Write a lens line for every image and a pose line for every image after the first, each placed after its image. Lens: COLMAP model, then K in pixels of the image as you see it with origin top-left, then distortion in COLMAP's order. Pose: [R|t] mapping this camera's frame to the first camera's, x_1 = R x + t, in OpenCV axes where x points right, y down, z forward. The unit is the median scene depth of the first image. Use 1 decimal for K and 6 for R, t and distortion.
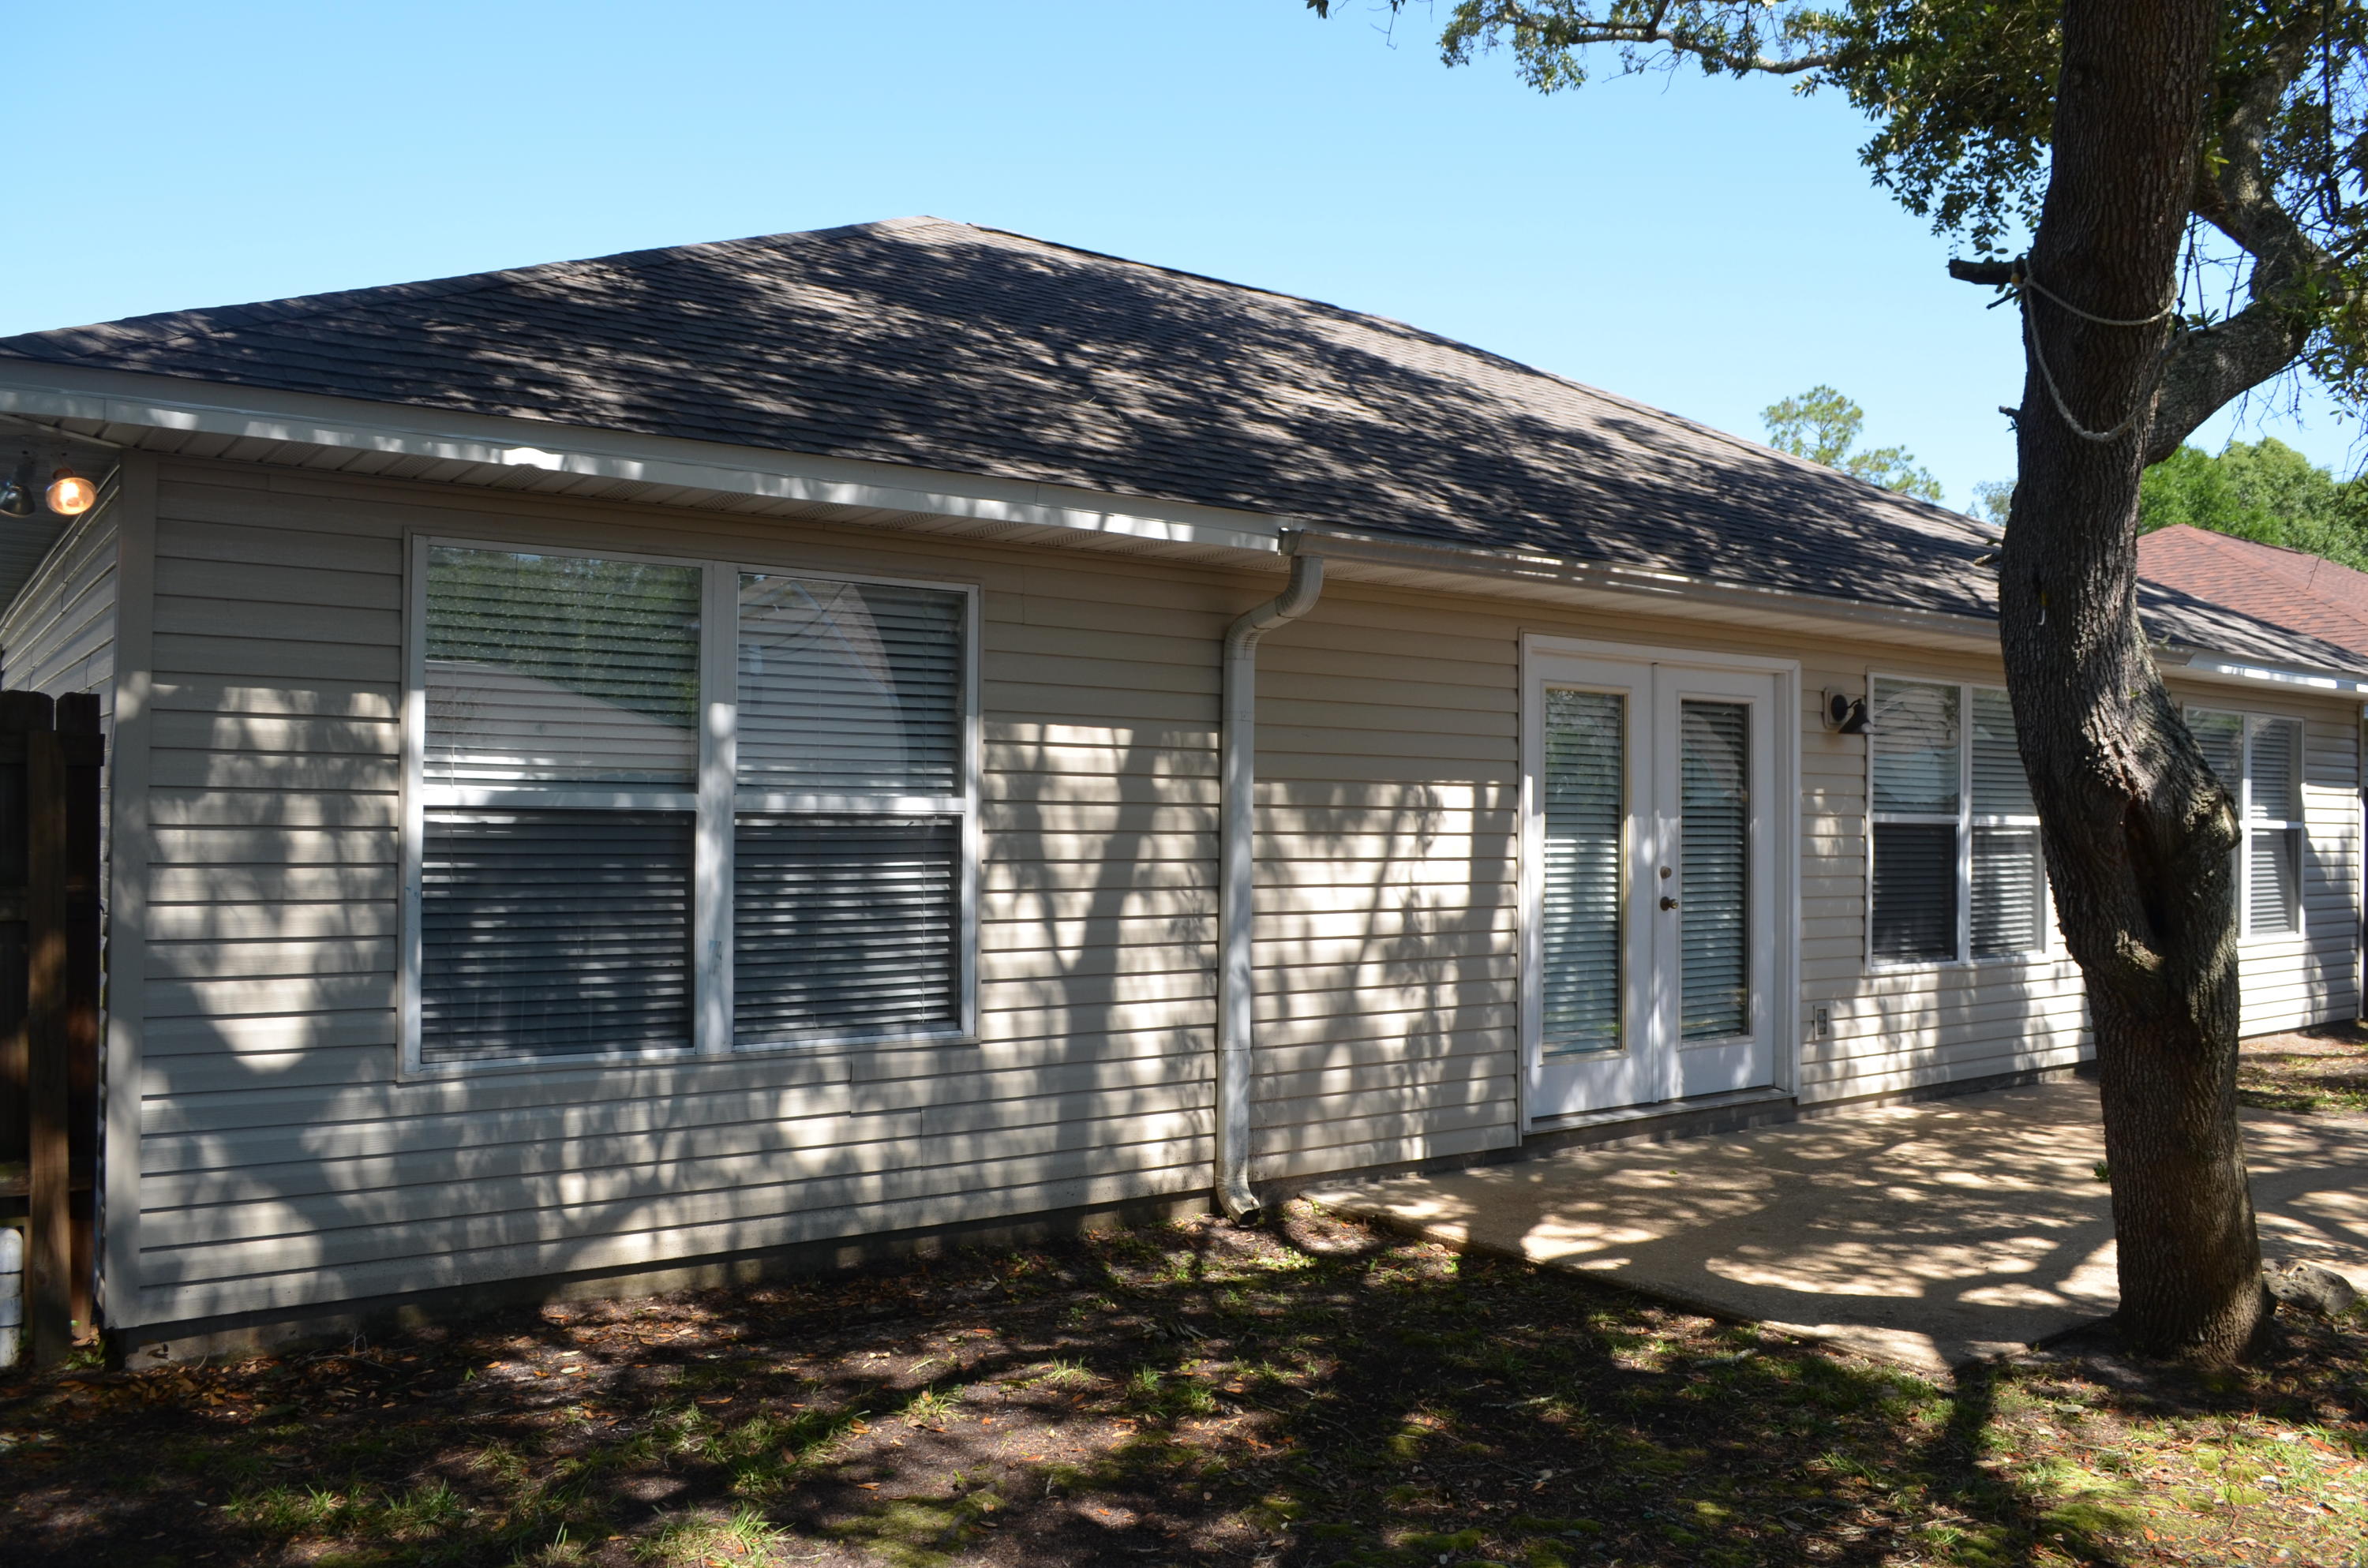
lens RADIAL K [[1856.7, 0, 1201.7], [0, 1856.7, 797.9], [0, 0, 1]] dist [-0.086151, 0.012134]
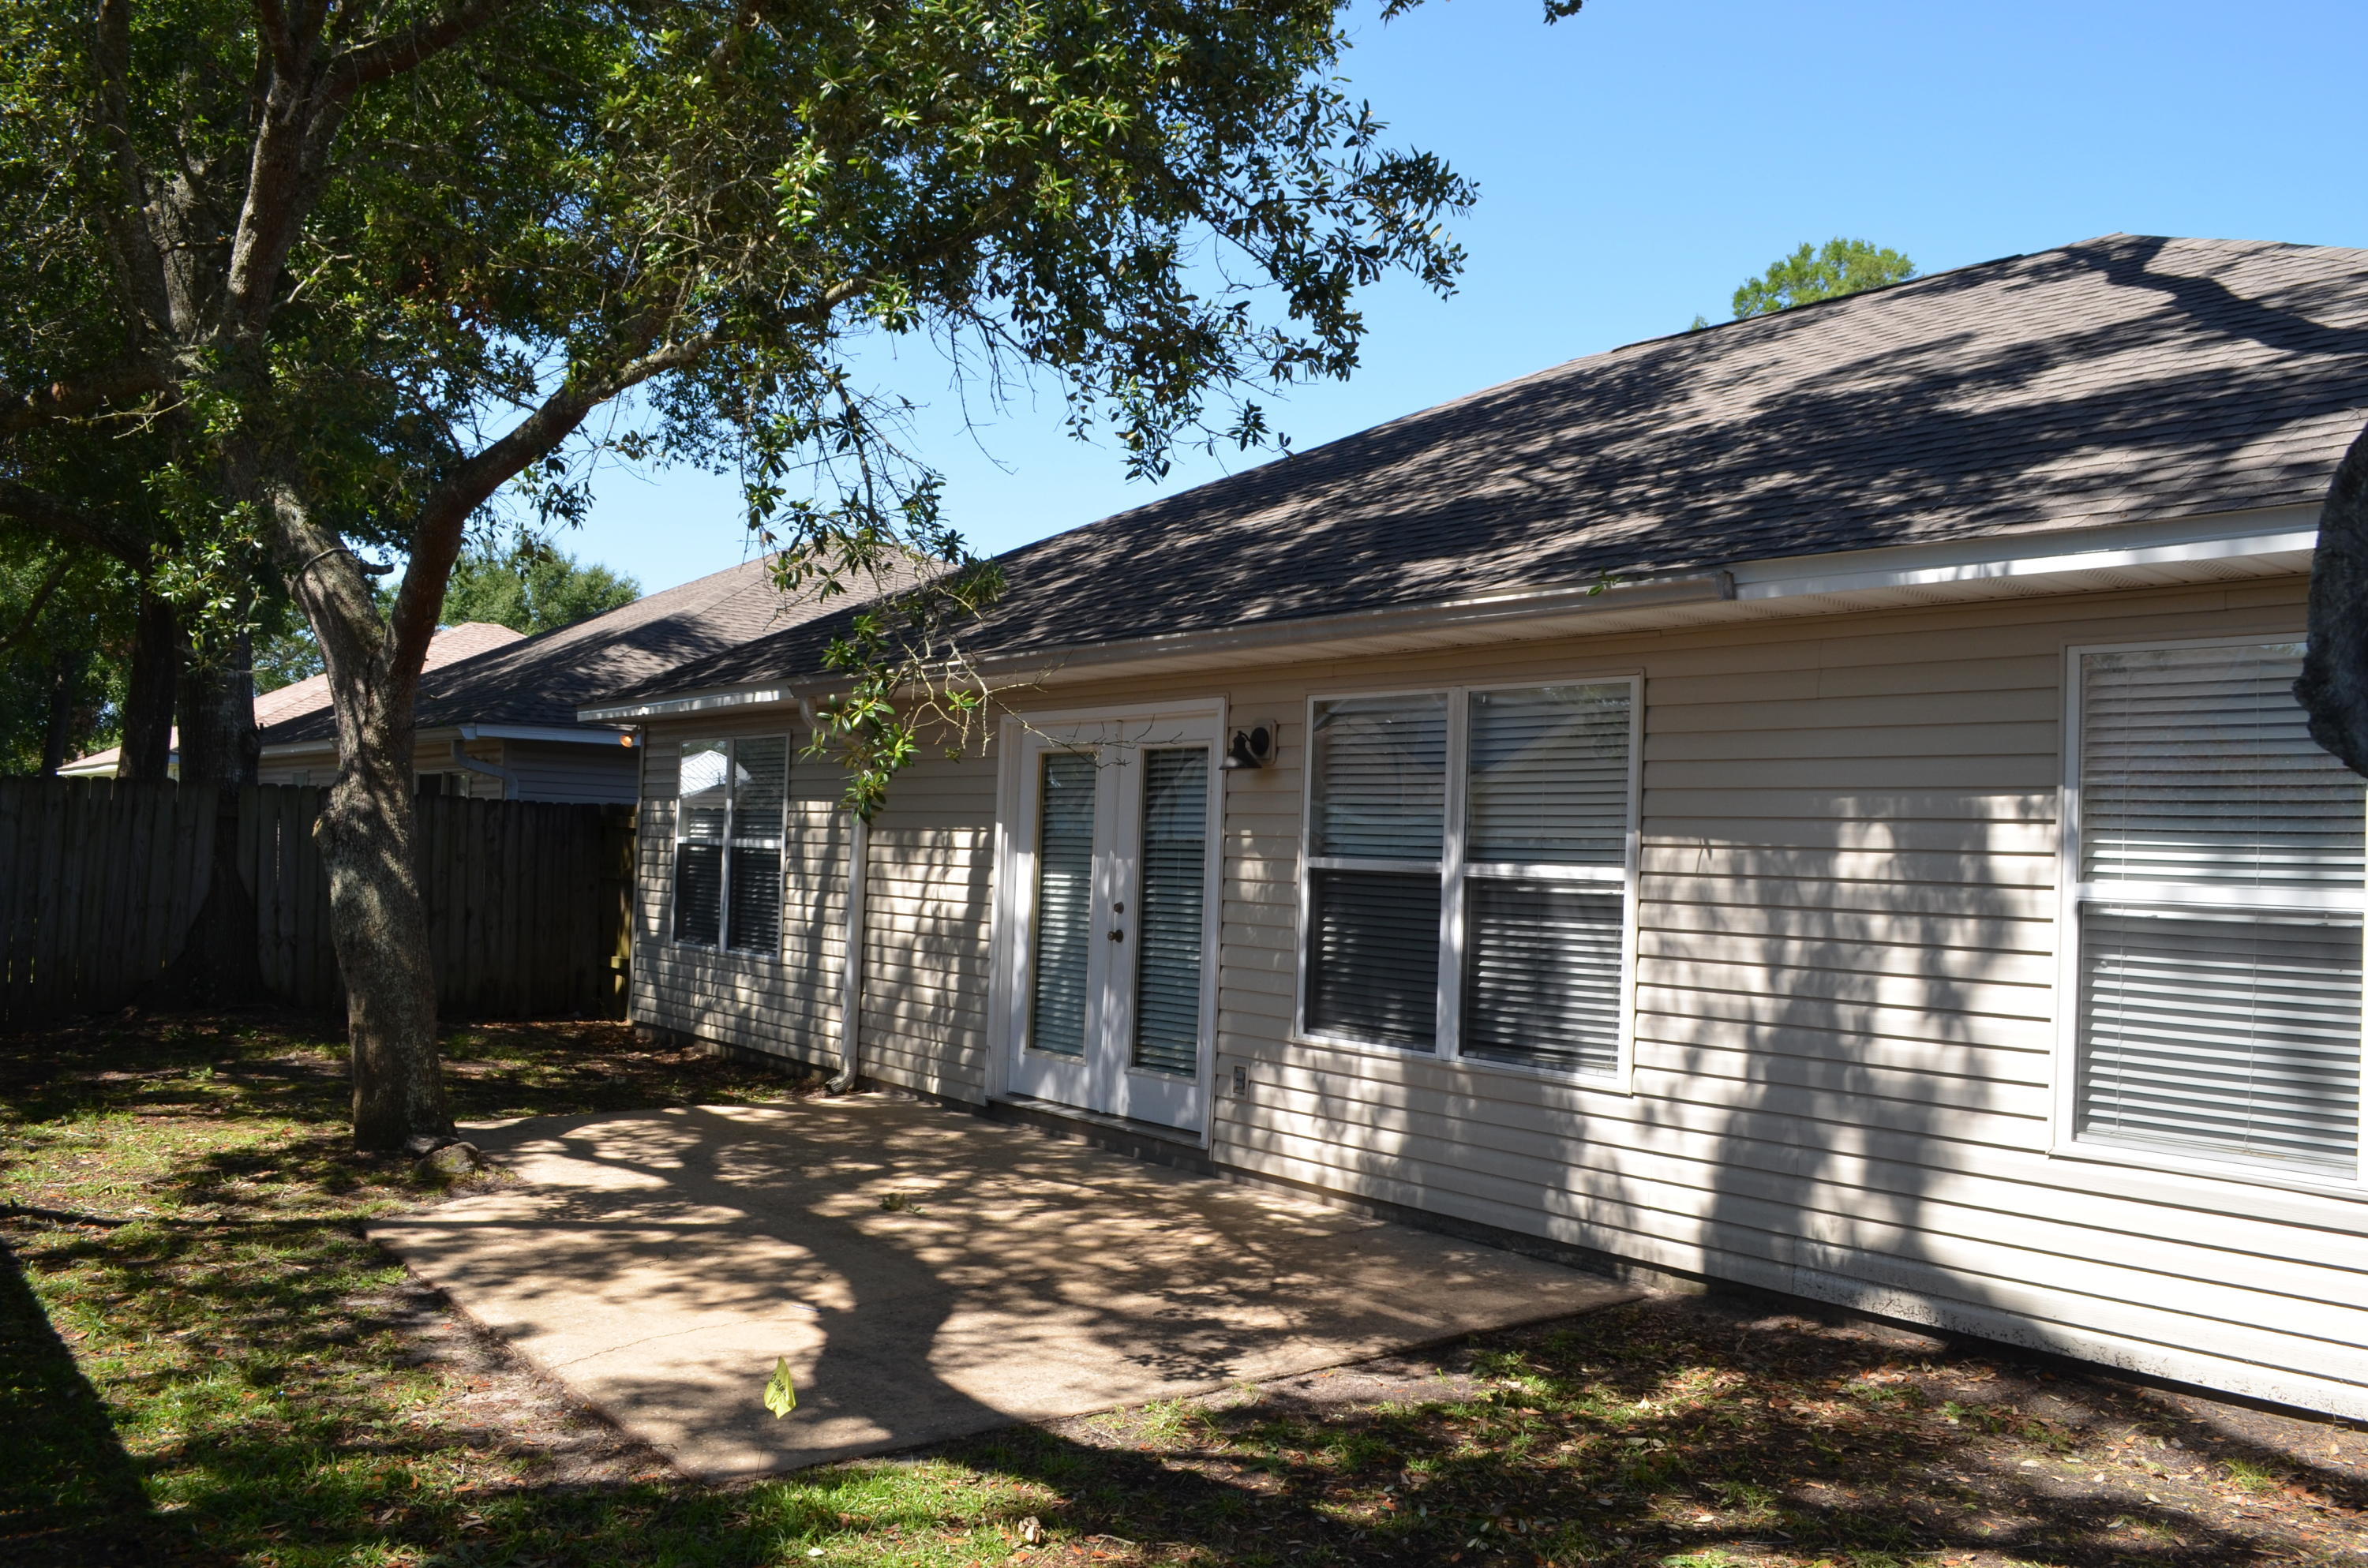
lens RADIAL K [[1856.7, 0, 1201.7], [0, 1856.7, 797.9], [0, 0, 1]] dist [-0.086151, 0.012134]
pose [[0.033955, -0.042803, -0.998506, 1.425232], [-0.025252, 0.998727, -0.043671, 0.023060], [0.999104, 0.026697, 0.032831, 1.053809]]
